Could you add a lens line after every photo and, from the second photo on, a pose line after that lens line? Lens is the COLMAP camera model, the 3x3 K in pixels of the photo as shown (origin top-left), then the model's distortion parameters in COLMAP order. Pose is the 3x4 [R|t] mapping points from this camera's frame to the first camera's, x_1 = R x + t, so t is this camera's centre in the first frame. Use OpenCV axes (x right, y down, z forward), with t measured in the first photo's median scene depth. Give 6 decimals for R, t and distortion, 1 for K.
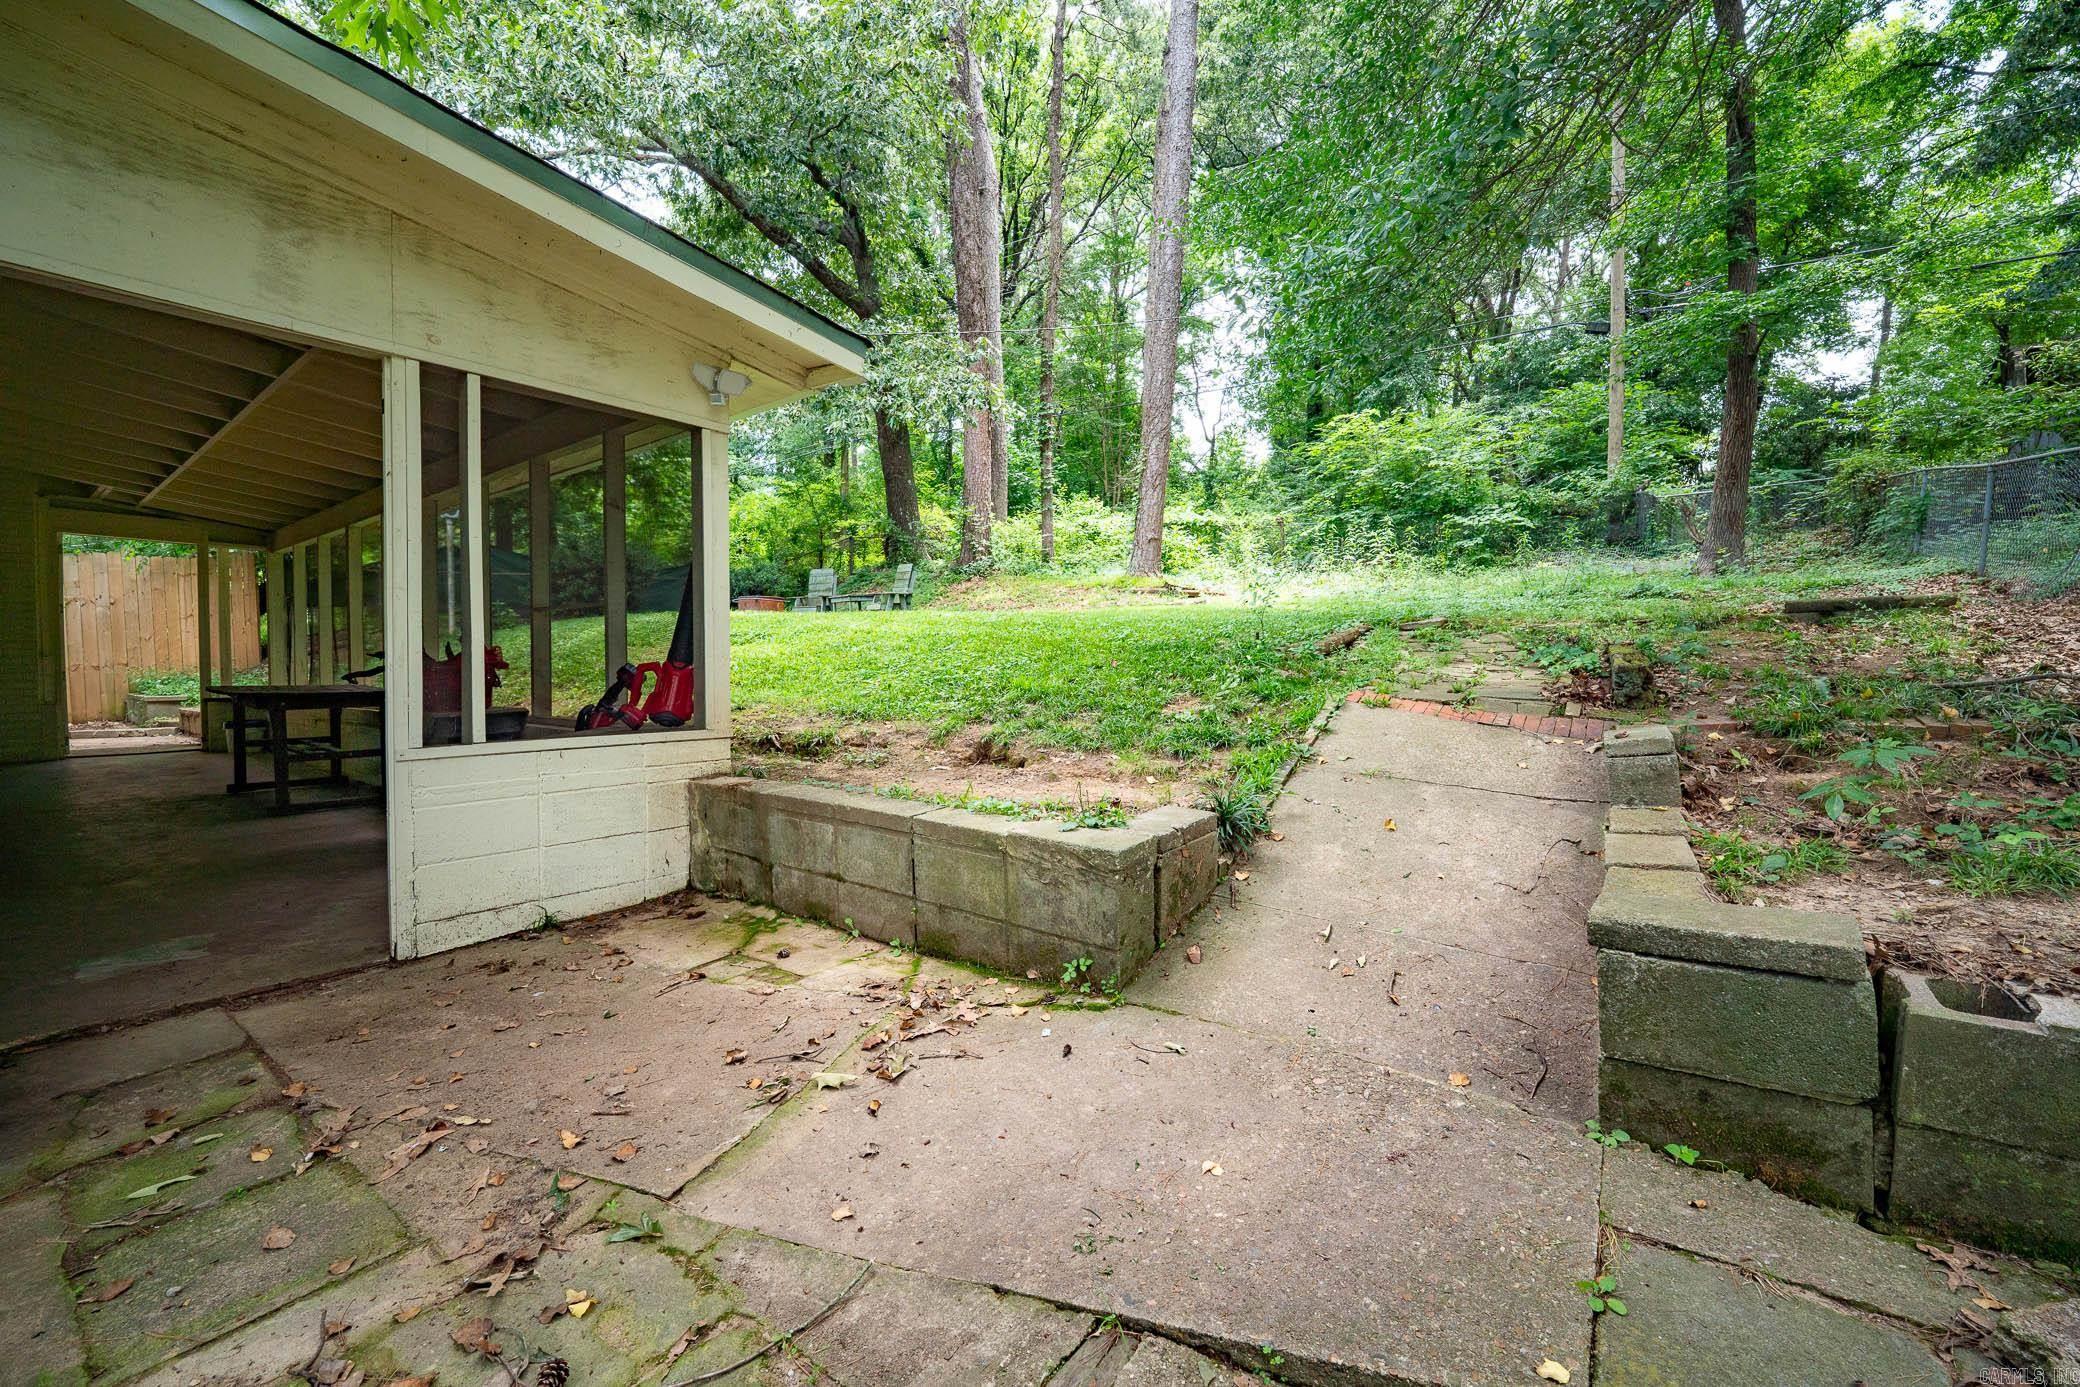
lens RADIAL K [[844.7, 0, 1040.0], [0, 844.7, 693.5], [0, 0, 1]] dist [-0.002257, -0.000545]
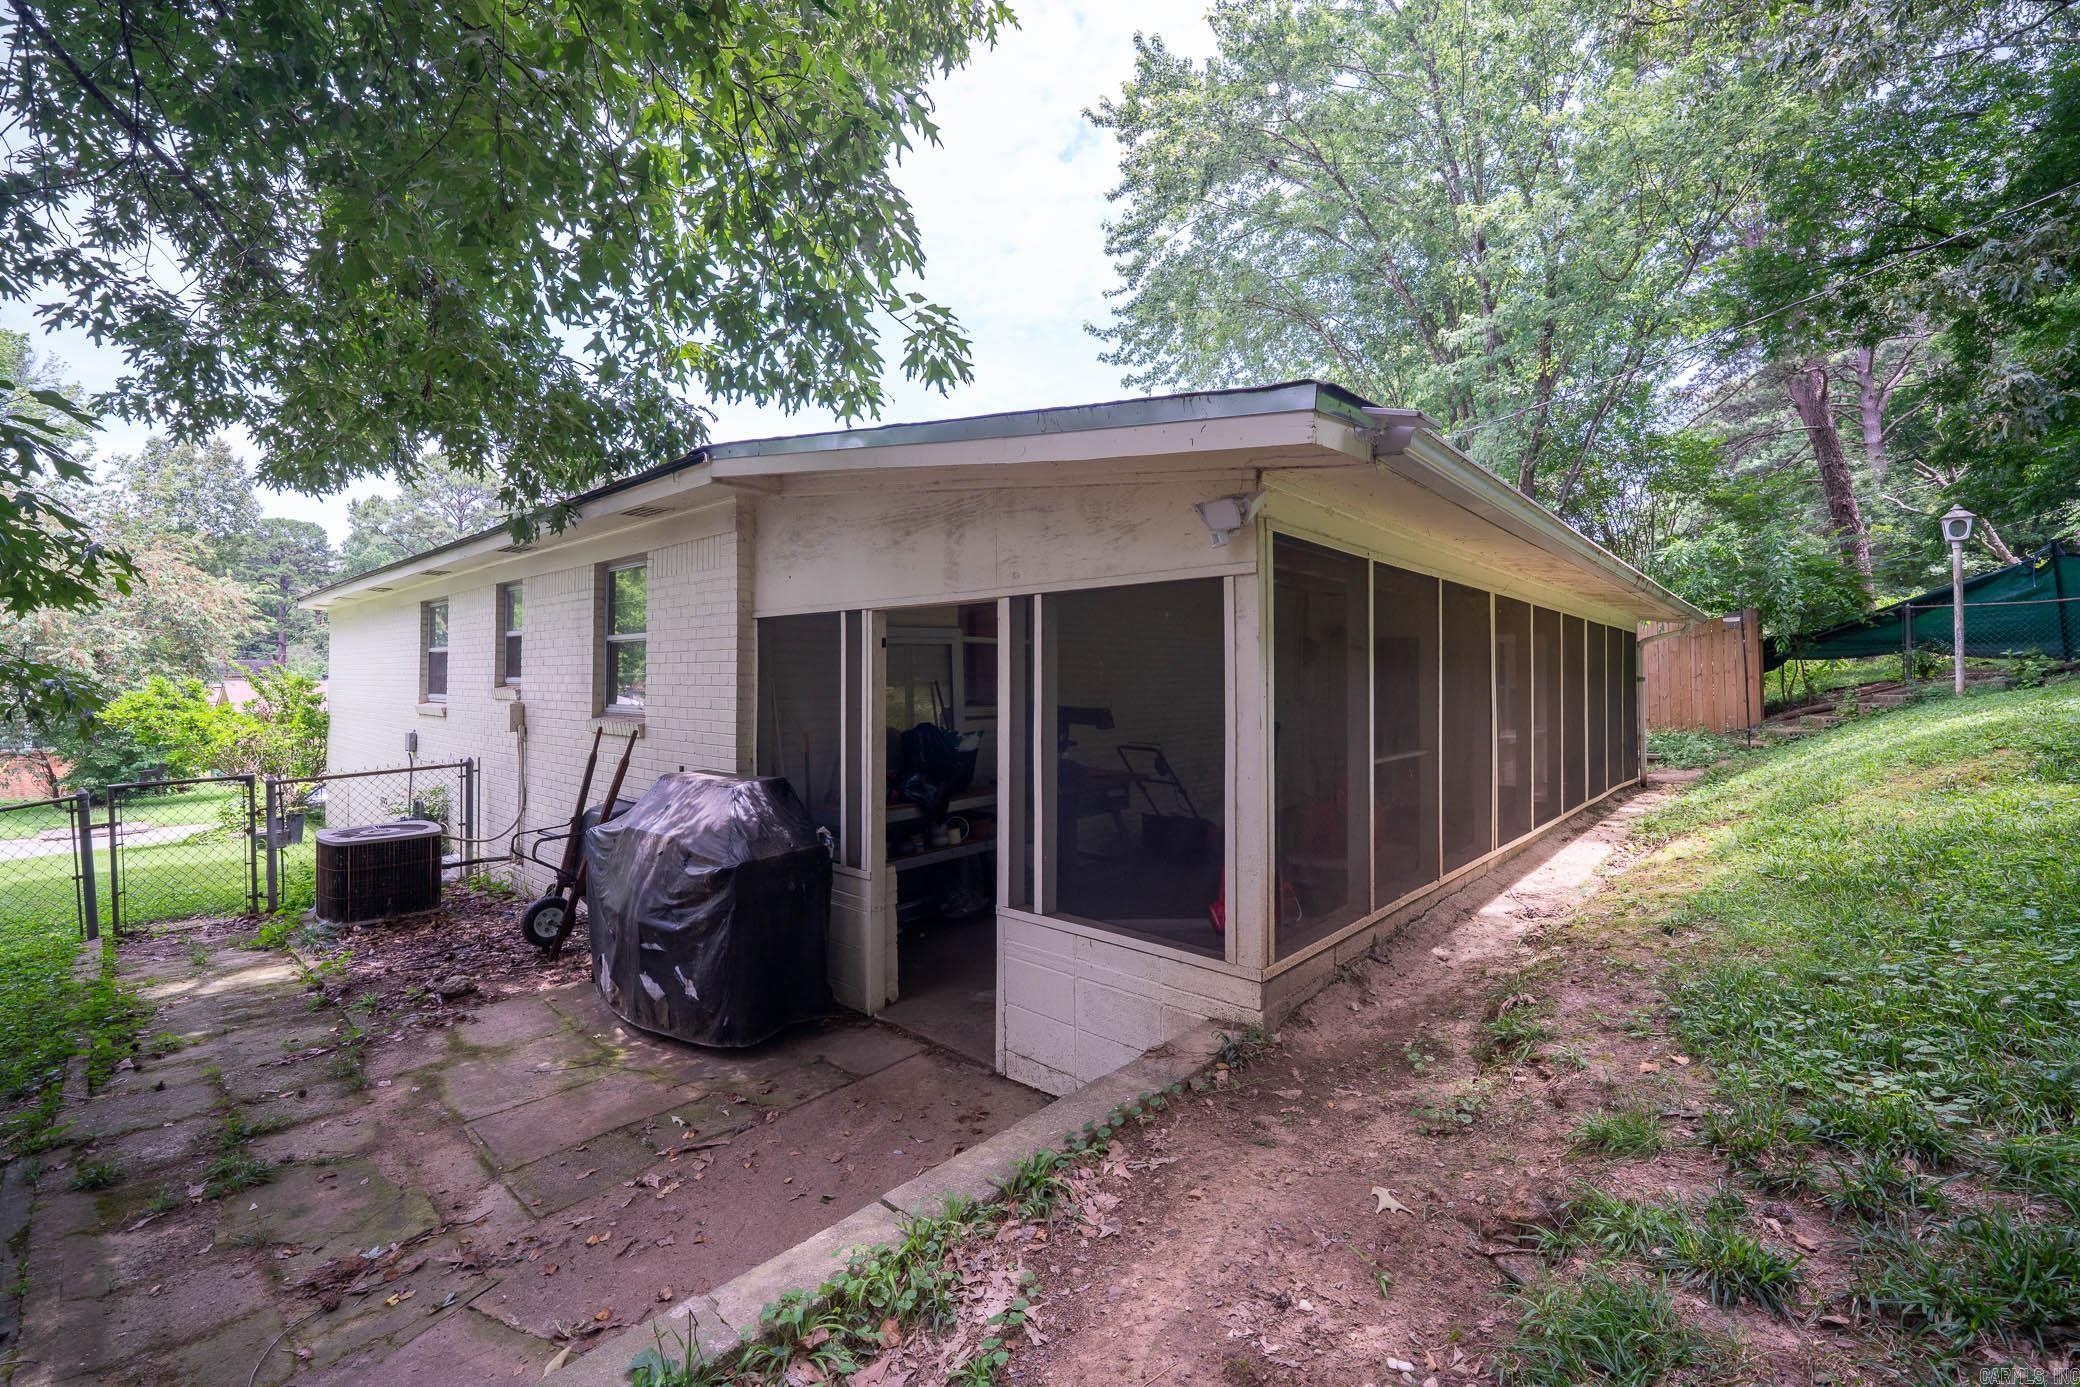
lens RADIAL K [[855.1, 0, 1039.1], [0, 855.1, 681.8], [0, 0, 1]] dist [-0.007481, -0.000282]
pose [[-0.066565, -0.002891, -0.997778, 0.517498], [-0.029028, 0.999578, -0.000959, -0.269915], [0.997360, 0.028900, -0.066621, 1.132438]]
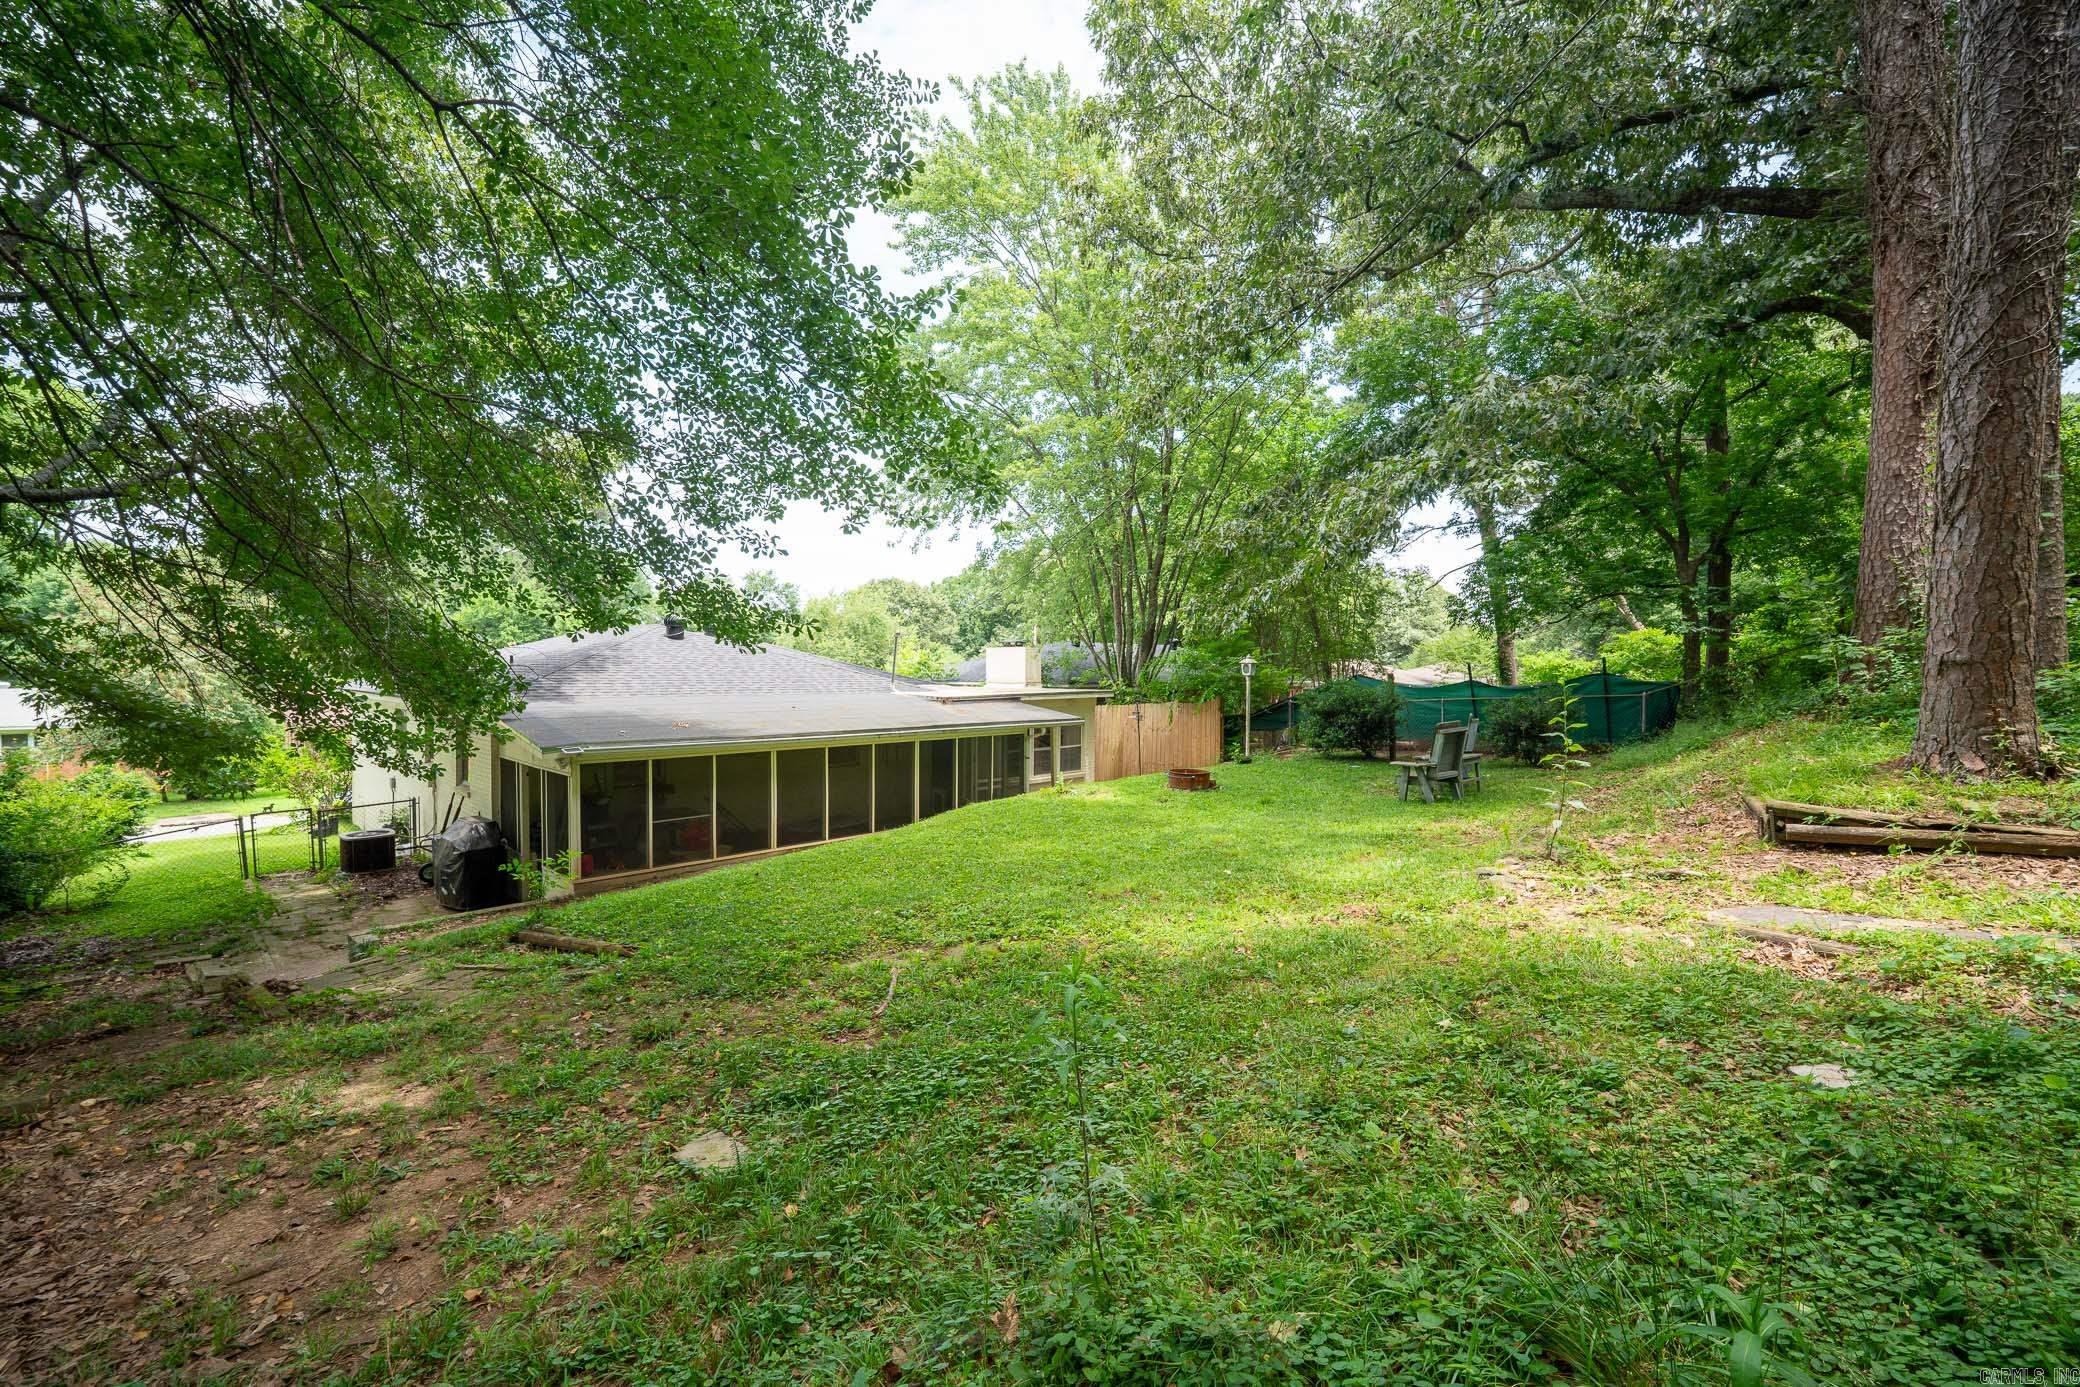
lens RADIAL K [[844.7, 0, 1040.0], [0, 844.7, 693.5], [0, 0, 1]] dist [-0.002257, -0.000545]
pose [[-0.093184, 0.030213, -0.995190, 2.964832], [-0.032721, 0.998907, 0.033390, -0.951801], [0.995111, 0.035675, -0.092093, 3.647809]]
